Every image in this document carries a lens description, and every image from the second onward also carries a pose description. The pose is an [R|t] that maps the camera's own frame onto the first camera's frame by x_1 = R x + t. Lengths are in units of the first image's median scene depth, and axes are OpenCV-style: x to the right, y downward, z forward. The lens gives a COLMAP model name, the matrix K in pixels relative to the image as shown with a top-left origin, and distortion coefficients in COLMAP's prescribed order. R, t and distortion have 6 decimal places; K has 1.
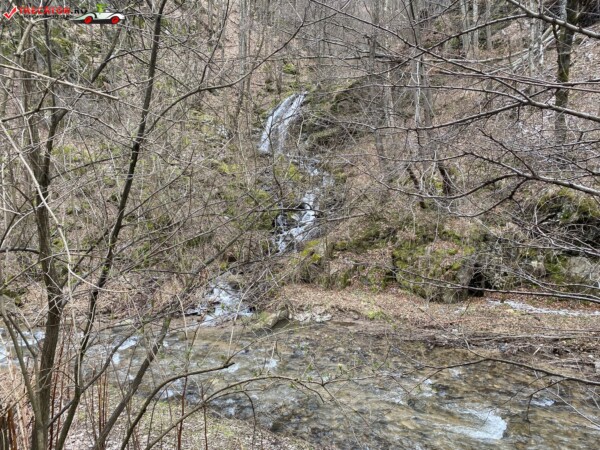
lens RADIAL K [[418.7, 0, 298.4], [0, 418.7, 223.3], [0, 0, 1]] dist [-0.001515, 0.006282]
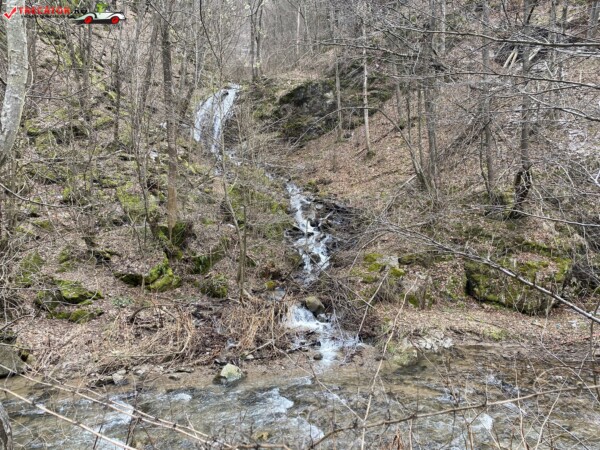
lens RADIAL K [[418.7, 0, 295.7], [0, 418.7, 229.2], [0, 0, 1]] dist [-0.001515, 0.006282]
pose [[0.929654, 0.015801, 0.368094, -0.506164], [-0.010103, 0.999798, -0.017402, 0.010298], [-0.368294, 0.012459, 0.929626, 0.290444]]
